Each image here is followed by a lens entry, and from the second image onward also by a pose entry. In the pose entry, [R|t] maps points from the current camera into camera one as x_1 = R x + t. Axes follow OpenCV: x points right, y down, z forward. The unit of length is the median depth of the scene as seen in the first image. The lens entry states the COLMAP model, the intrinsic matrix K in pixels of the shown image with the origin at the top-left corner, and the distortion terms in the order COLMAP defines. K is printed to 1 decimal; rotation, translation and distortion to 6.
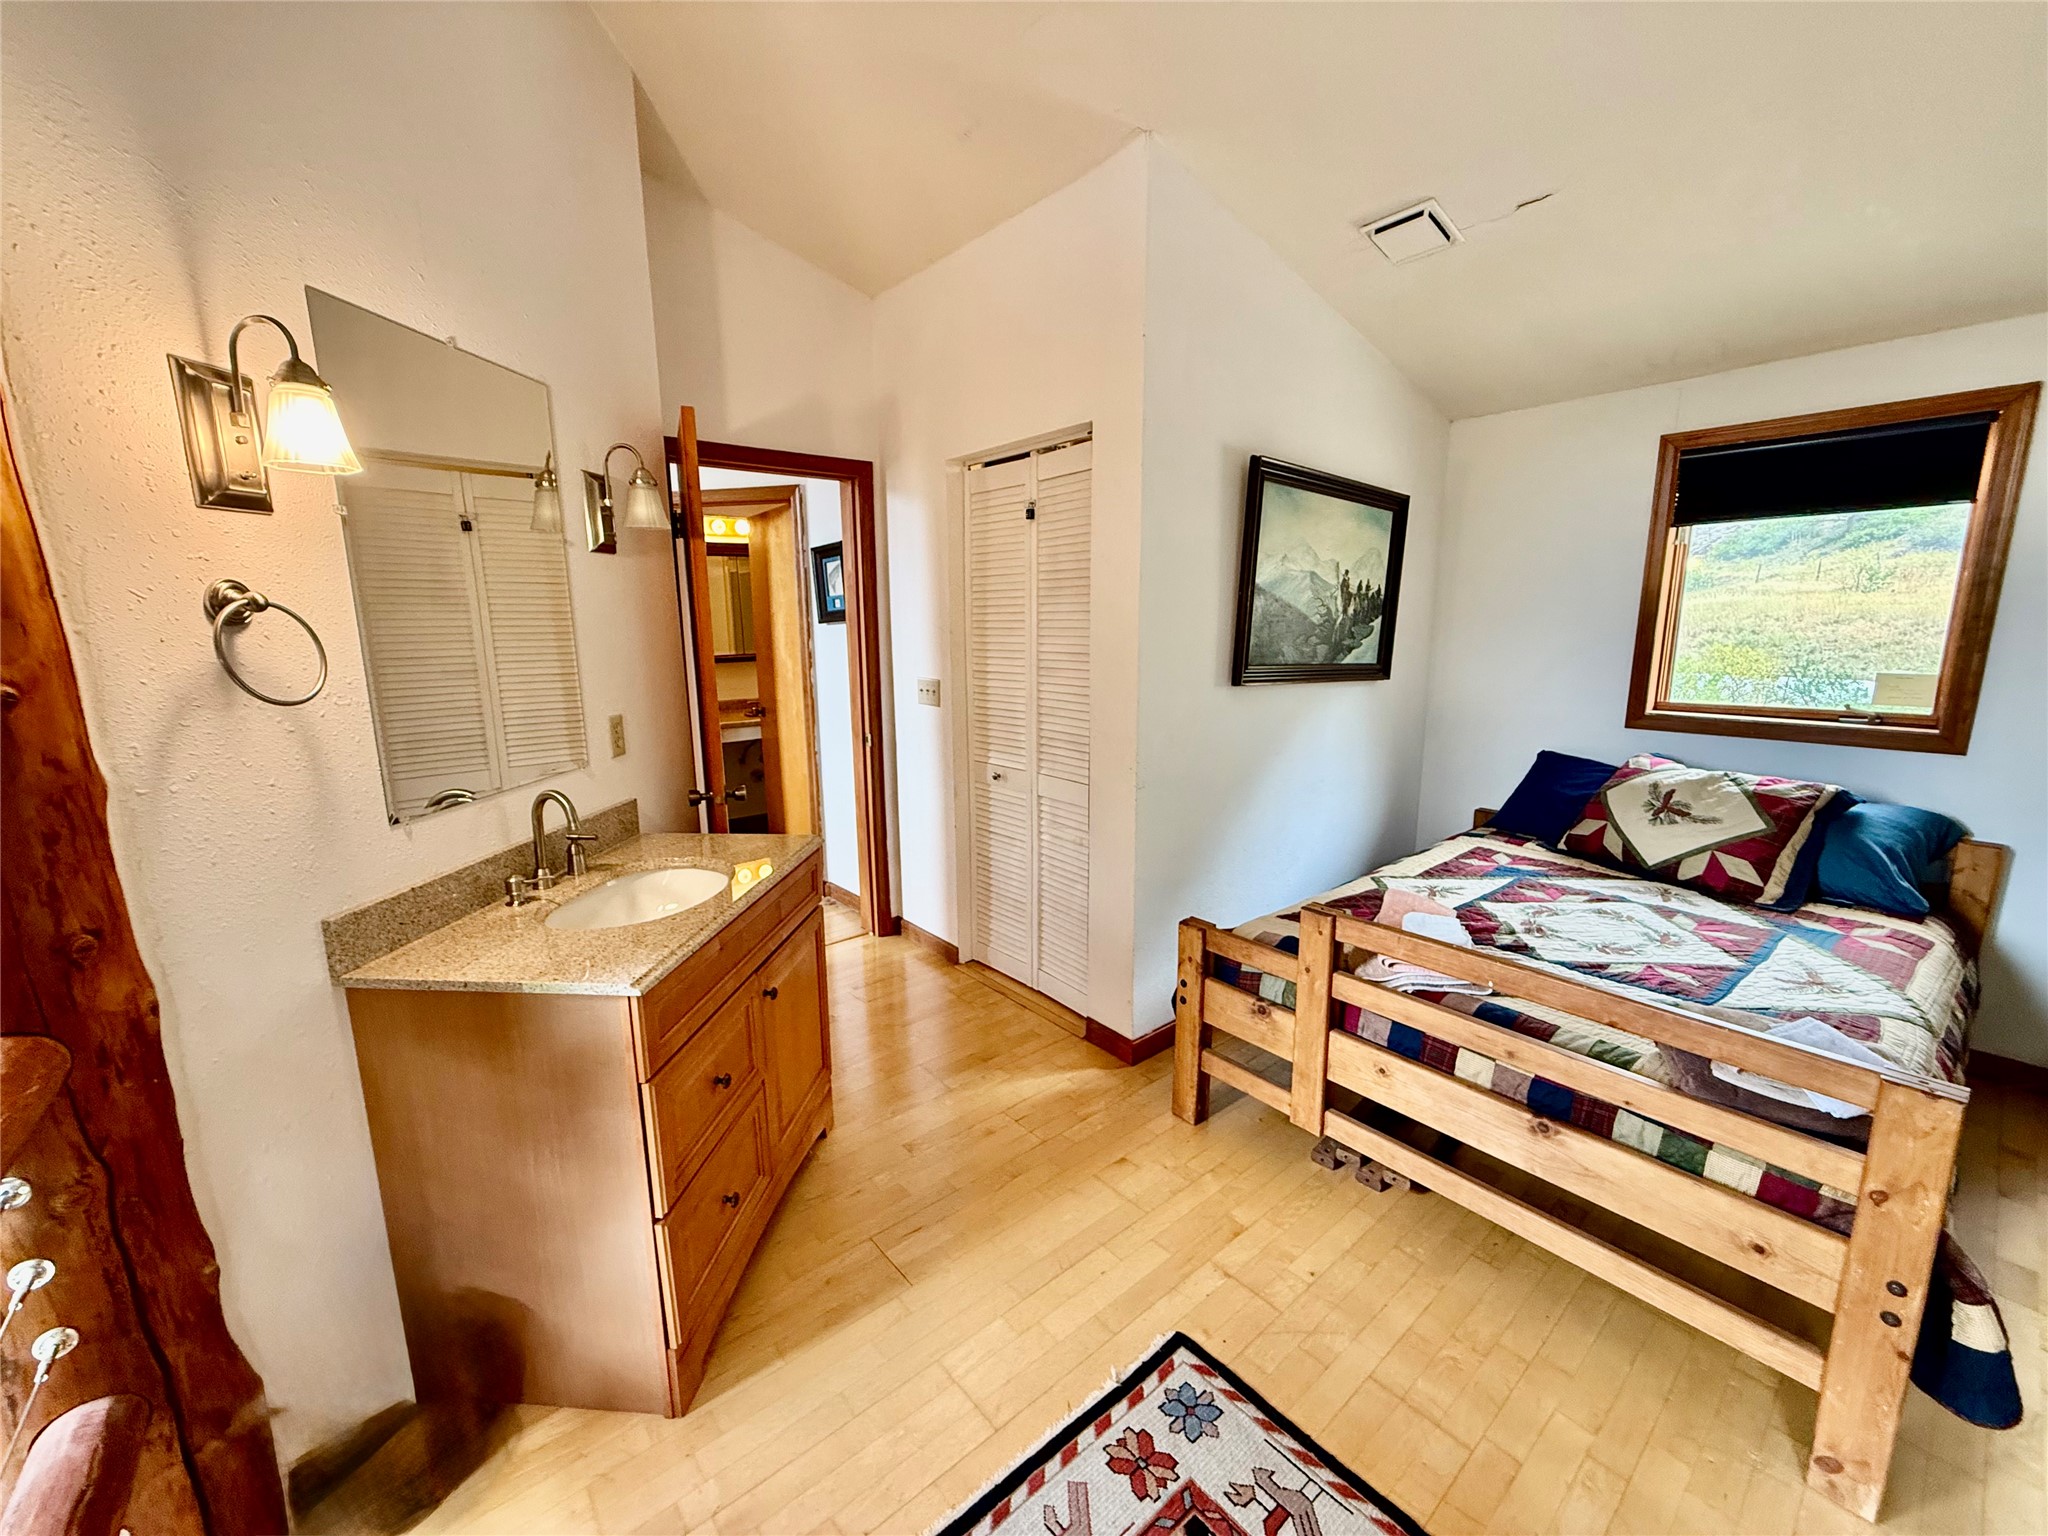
lens RADIAL K [[817.1, 0, 1024.4], [0, 817.1, 769.9], [0, 0, 1]] dist [-0.001803, 0.000549]
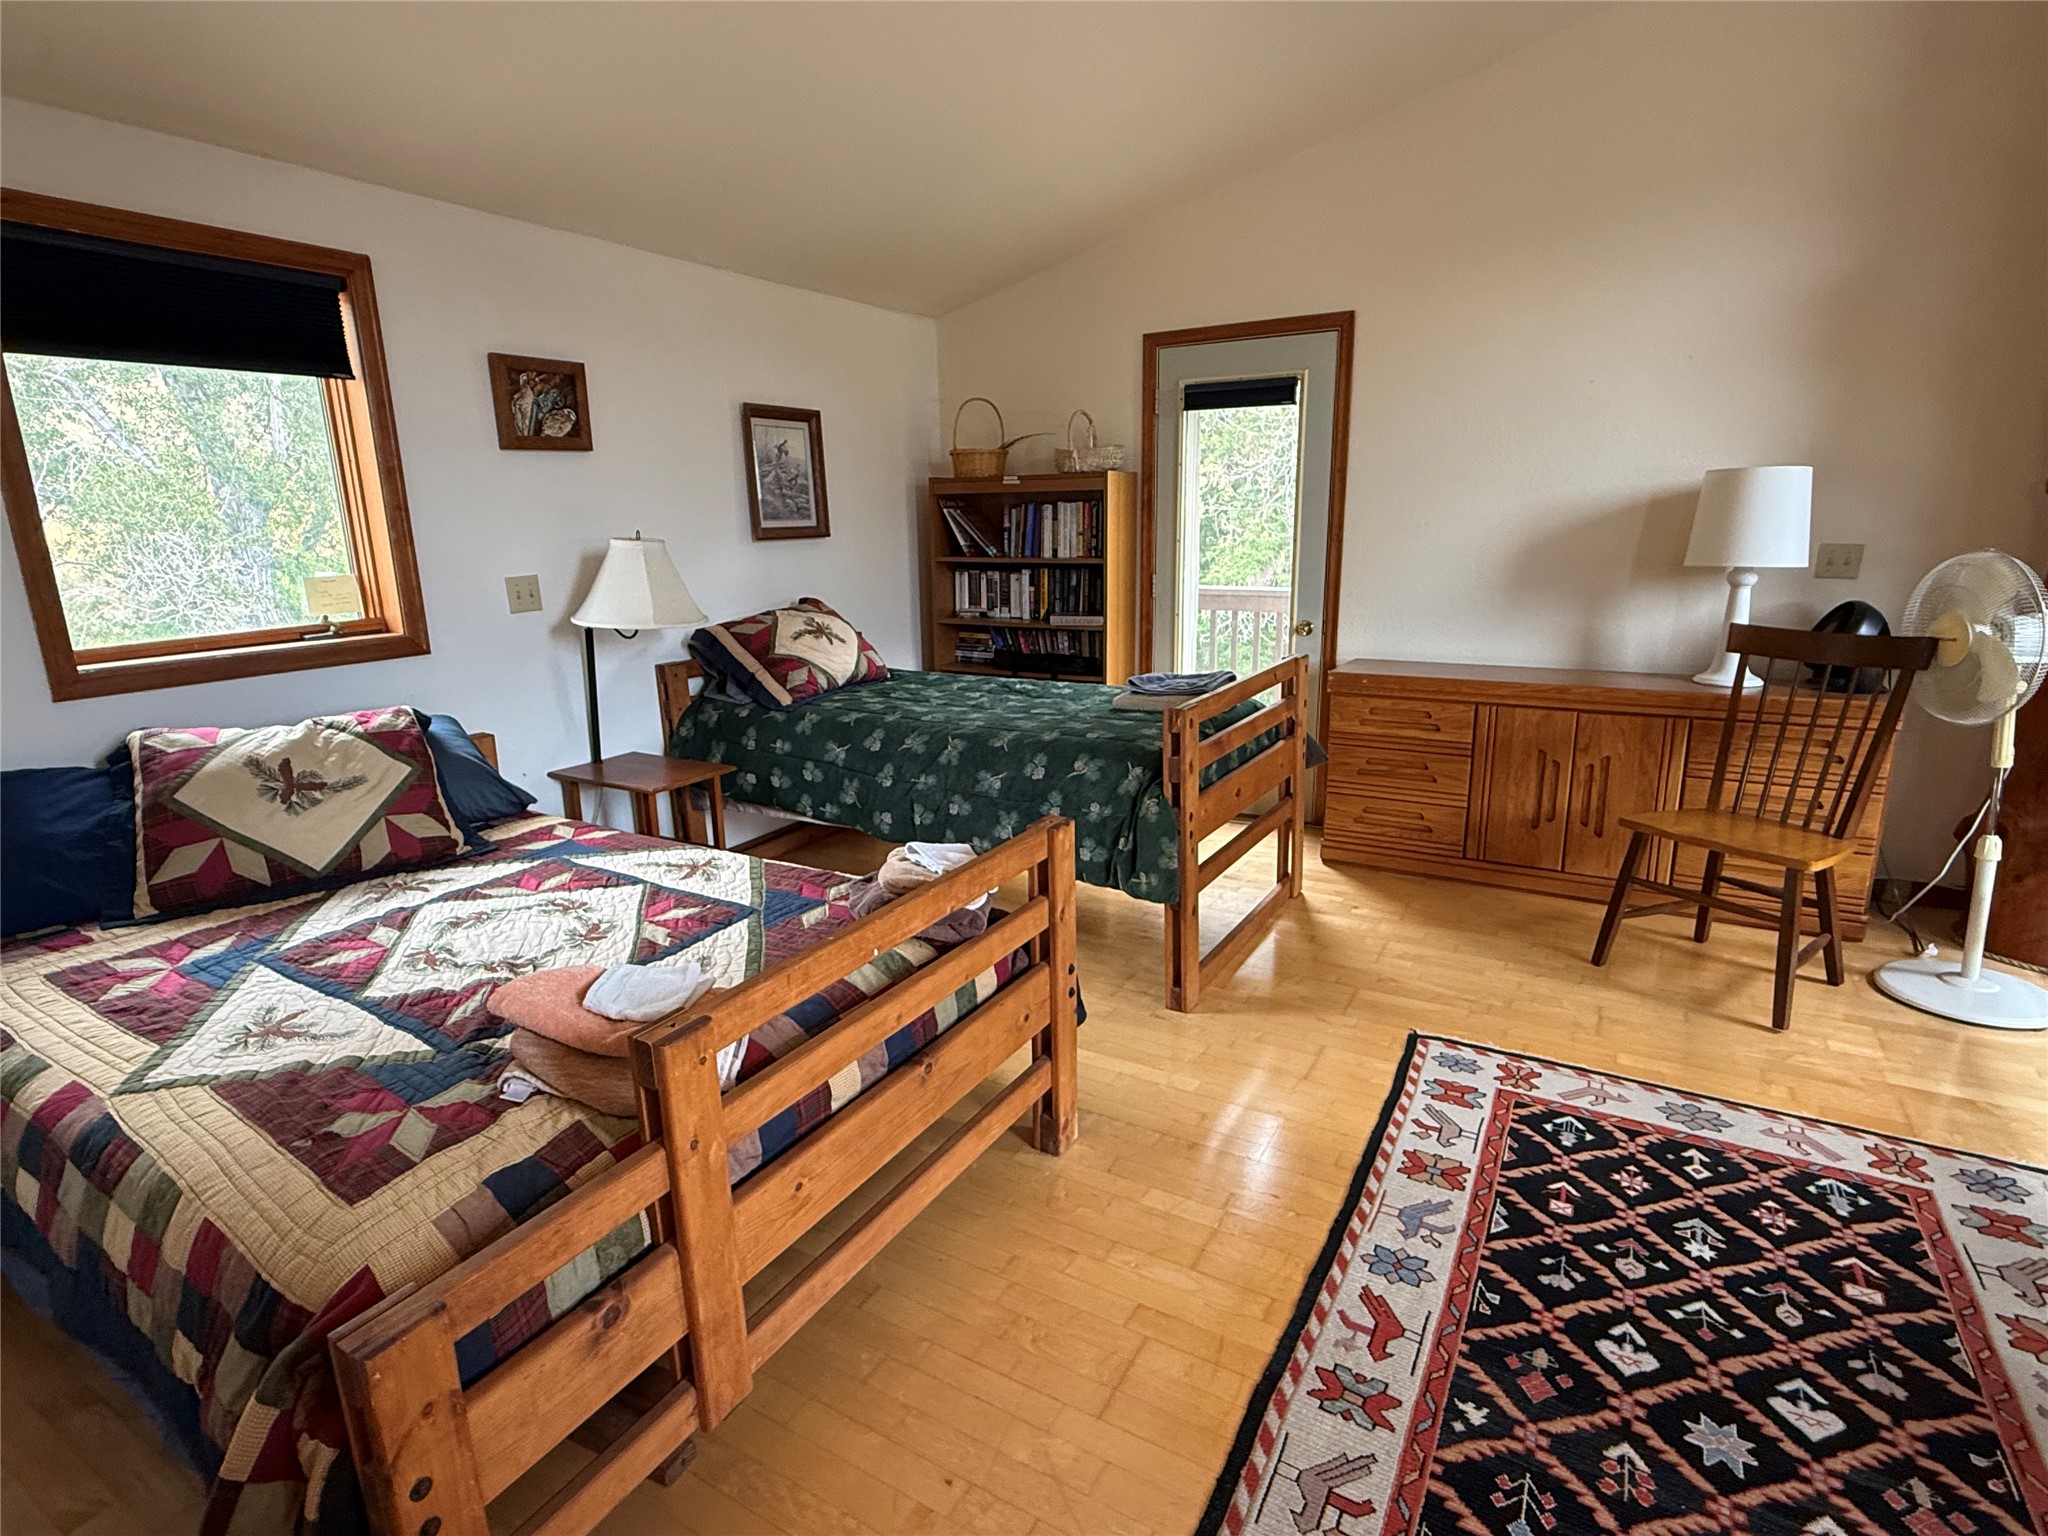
lens RADIAL K [[1020.6, 0, 1020.6], [0, 1020.6, 761.1], [0, 0, 1]] dist [-0.002249, -0.000118]
pose [[-0.332307, -0.202875, 0.921094, -0.201759], [0.201912, 0.938650, 0.279586, -0.092963], [-0.921305, 0.278888, -0.270957, 0.707620]]
